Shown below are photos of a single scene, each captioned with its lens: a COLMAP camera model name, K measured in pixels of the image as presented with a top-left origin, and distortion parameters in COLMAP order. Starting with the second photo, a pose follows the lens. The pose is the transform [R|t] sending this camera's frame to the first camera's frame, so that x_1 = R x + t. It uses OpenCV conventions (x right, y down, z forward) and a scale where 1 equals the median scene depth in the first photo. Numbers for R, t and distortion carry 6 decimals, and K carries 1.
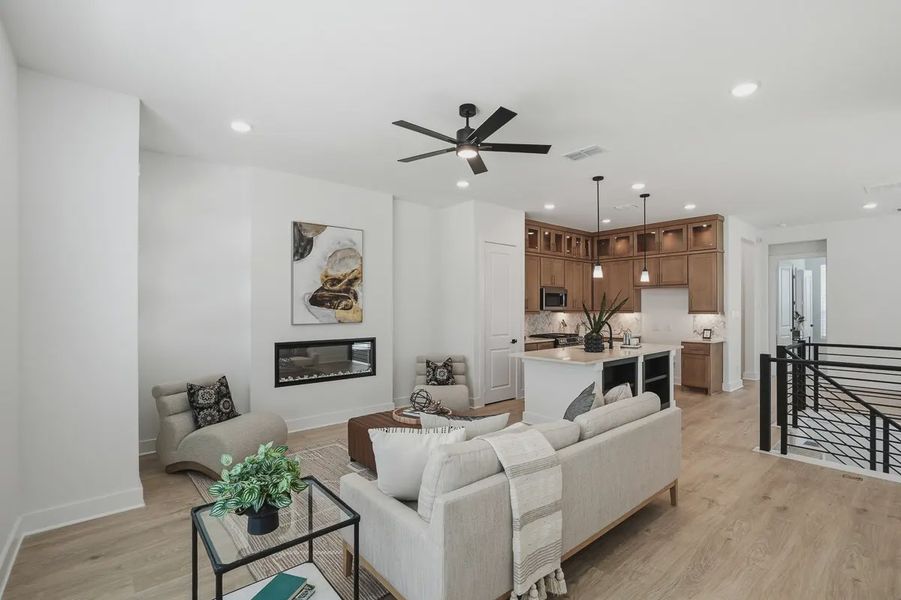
lens RADIAL K [[412.6, 0, 453.2], [0, 412.6, 306.3], [0, 0, 1]] dist [-0.015071, 0.006110]
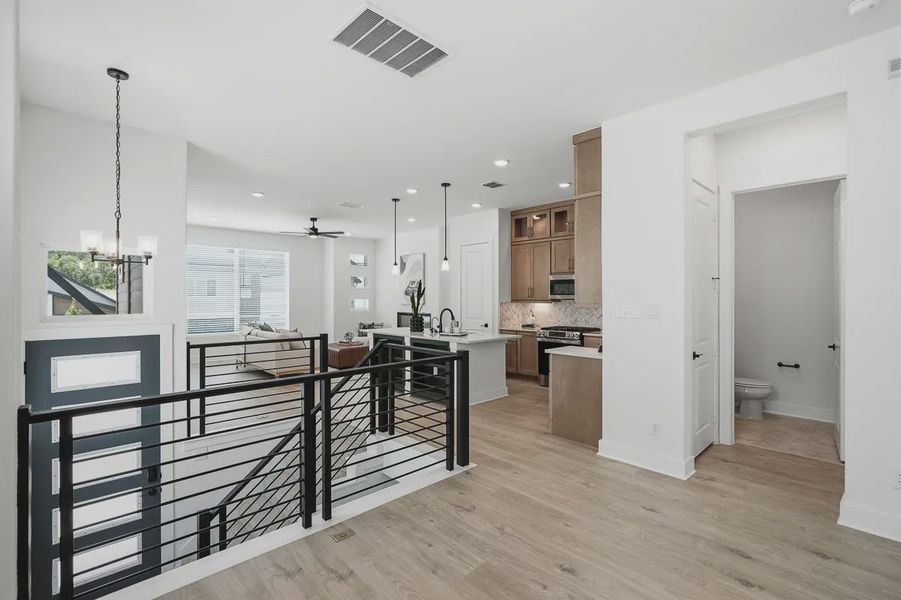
lens RADIAL K [[412.6, 0, 450.2], [0, 412.6, 294.0], [0, 0, 1]] dist [-0.015071, 0.006110]
pose [[0.048416, -0.005207, -0.998814, 1.584900], [0.003087, 0.999982, -0.005064, 0.002933], [0.998822, -0.002838, 0.048432, 1.032490]]
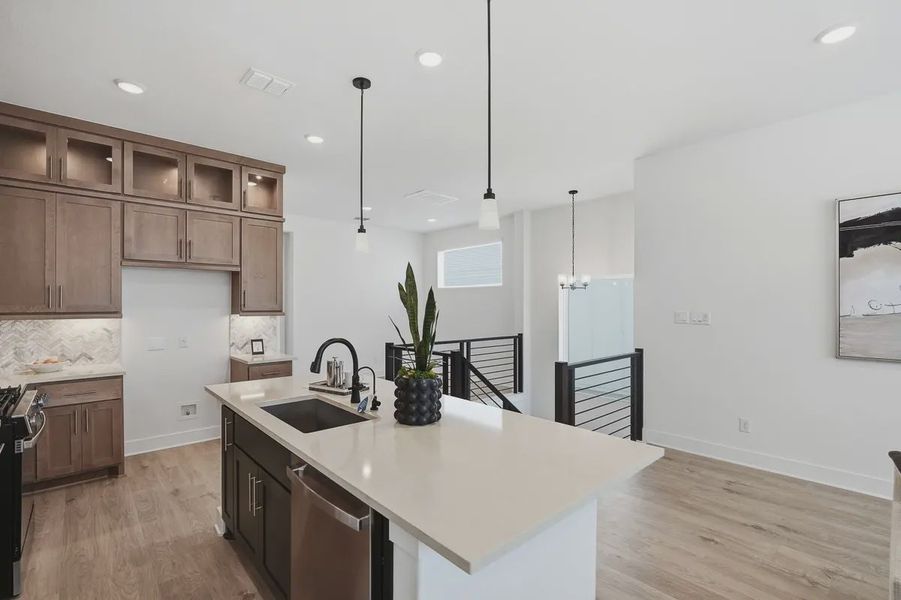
lens RADIAL K [[412.6, 0, 448.0], [0, 412.6, 304.5], [0, 0, 1]] dist [-0.015071, 0.006110]
pose [[-0.024684, 0.004472, 0.999685, -0.043064], [-0.001873, 0.999988, -0.004519, 0.004658], [-0.999694, -0.001984, -0.024675, 0.972233]]
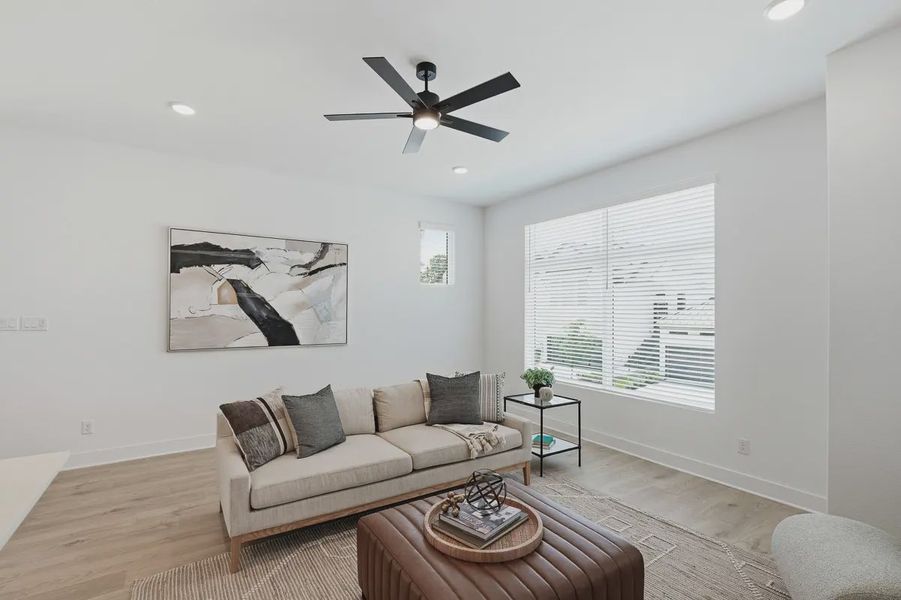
lens RADIAL K [[412.6, 0, 448.8], [0, 412.6, 306.6], [0, 0, 1]] dist [-0.015071, 0.006110]
pose [[-0.992225, -0.000706, 0.124452, -0.069229], [-0.002009, 0.999944, -0.010347, 0.002060], [-0.124438, -0.010517, -0.992172, 1.079304]]
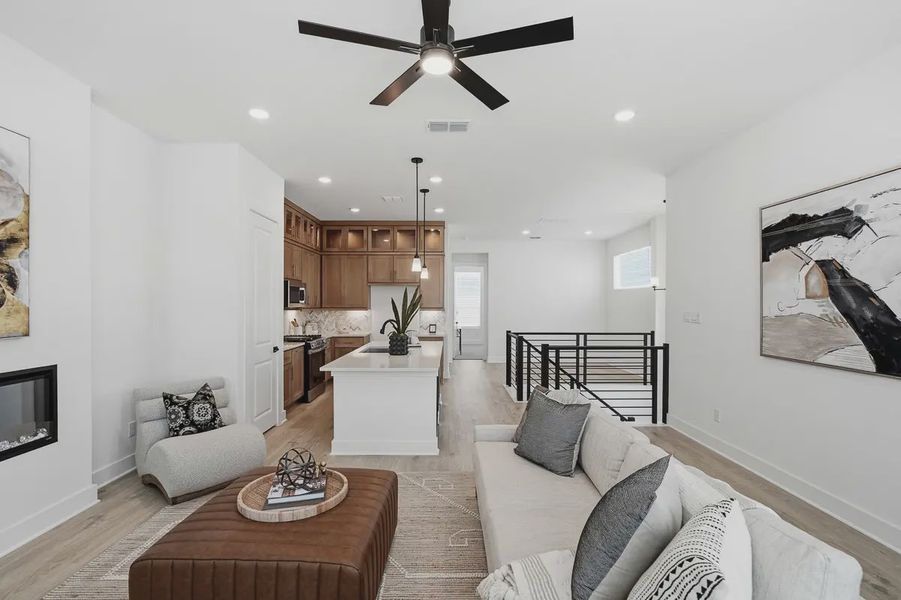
lens RADIAL K [[412.6, 0, 450.9], [0, 412.6, 307.7], [0, 0, 1]] dist [-0.015071, 0.006110]
pose [[0.644801, -0.003773, 0.764341, -0.265996], [-0.005444, 0.999940, 0.009528, 0.000212], [-0.764331, -0.010305, 0.644741, 0.336991]]
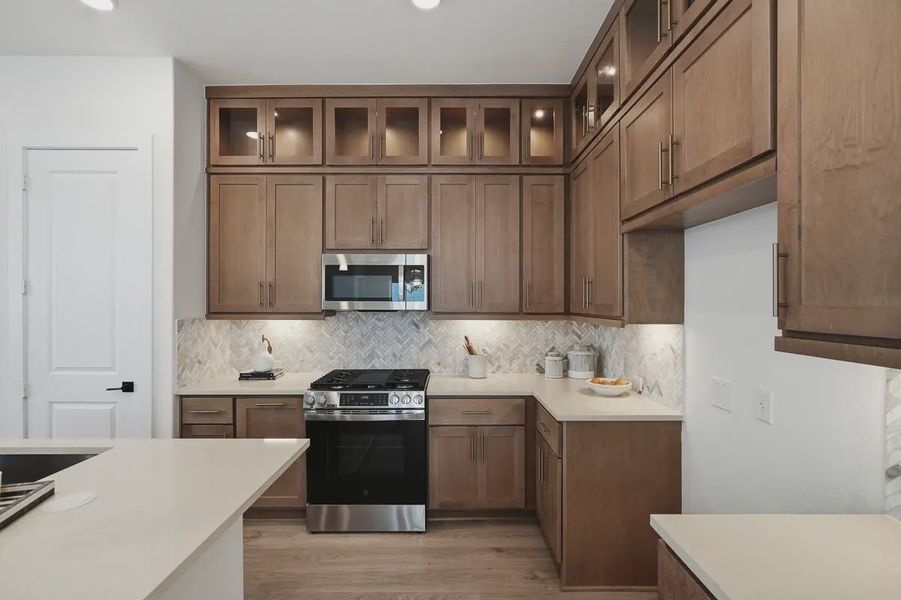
lens RADIAL K [[412.6, 0, 451.3], [0, 412.6, 303.4], [0, 0, 1]] dist [-0.015071, 0.006110]
pose [[0.760617, 0.004741, -0.649184, 0.789157], [-0.002513, 0.999987, 0.004358, 0.001154], [0.649196, -0.001683, 0.760619, 1.103305]]
